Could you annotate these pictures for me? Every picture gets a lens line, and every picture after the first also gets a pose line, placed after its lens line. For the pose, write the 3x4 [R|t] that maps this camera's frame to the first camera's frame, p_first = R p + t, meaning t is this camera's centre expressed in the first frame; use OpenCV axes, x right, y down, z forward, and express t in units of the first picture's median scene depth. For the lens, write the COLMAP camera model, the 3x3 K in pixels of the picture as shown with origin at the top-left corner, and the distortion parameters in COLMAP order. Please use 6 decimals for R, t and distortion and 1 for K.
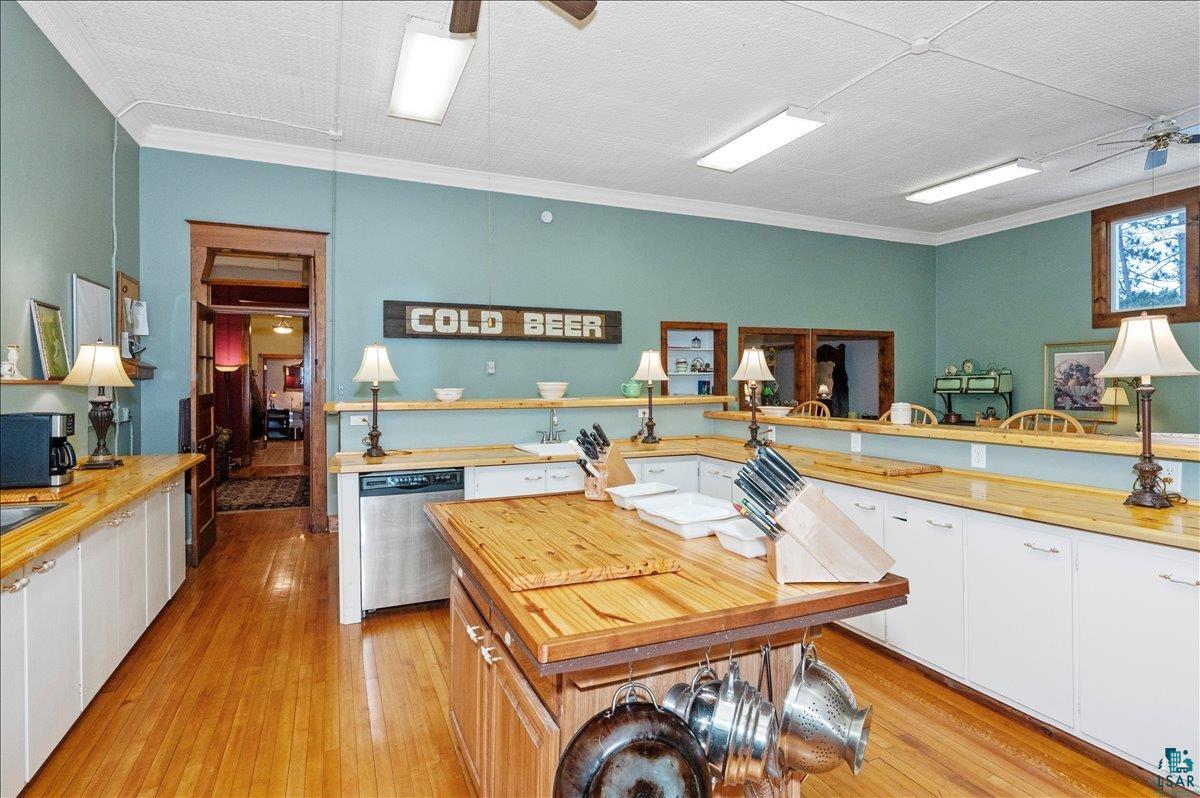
lens RADIAL K [[626.7, 0, 603.6], [0, 626.7, 387.5], [0, 0, 1]] dist [-0.001068, 0.000303]
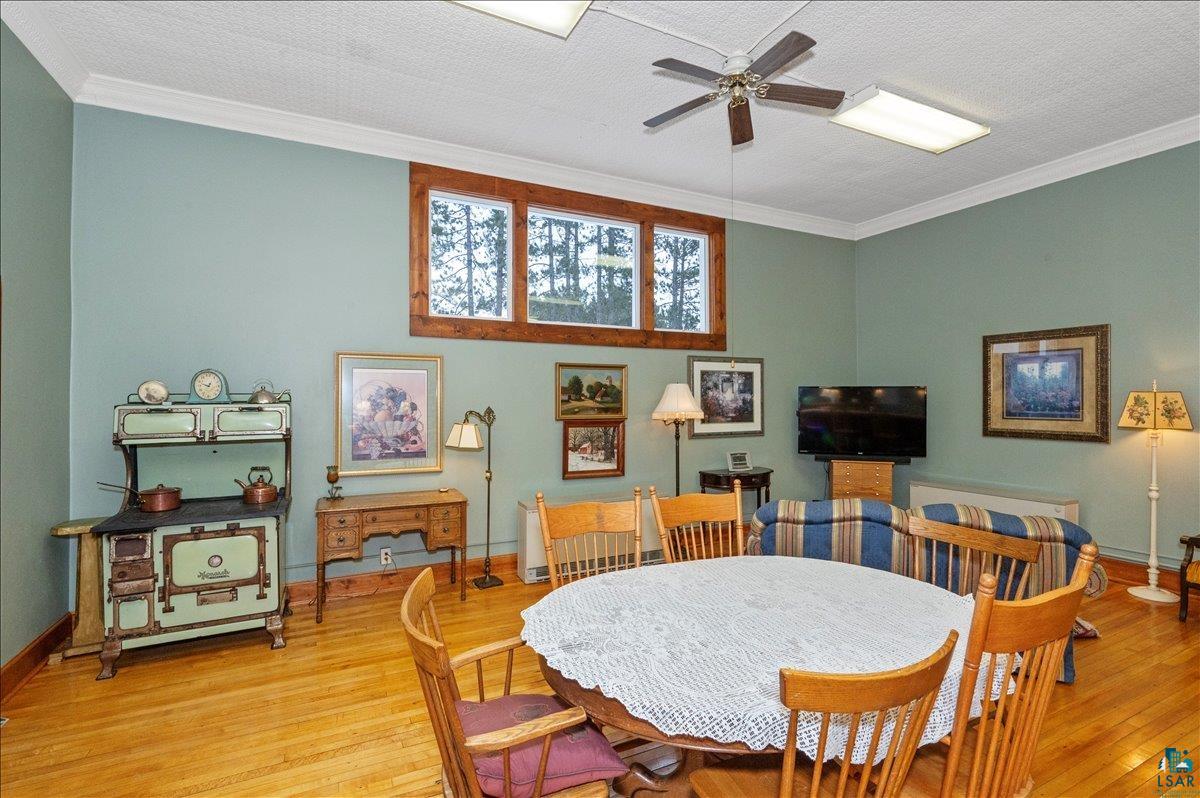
lens RADIAL K [[538.2, 0, 598.9], [0, 538.2, 395.9], [0, 0, 1]] dist [-0.002680, -0.000276]
pose [[-0.040554, 0.016970, 0.999033, 0.190339], [0.010264, 0.999810, -0.016566, -0.017340], [-0.999125, 0.009582, -0.040721, 0.812984]]
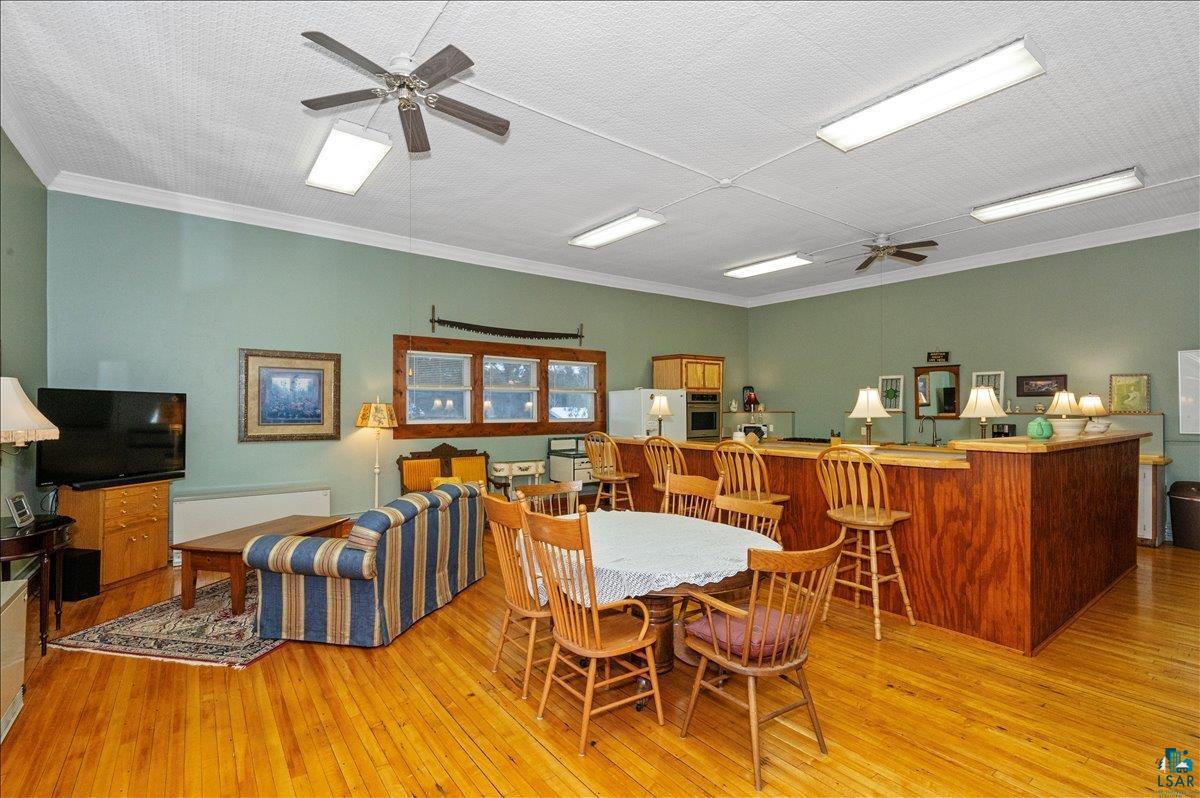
lens RADIAL K [[538.2, 0, 605.3], [0, 538.2, 402.6], [0, 0, 1]] dist [-0.002680, -0.000276]
pose [[-0.976645, 0.002446, -0.214844, 0.639929], [0.002980, 0.999993, -0.002164, -0.025240], [0.214838, -0.002754, -0.976646, 1.205469]]
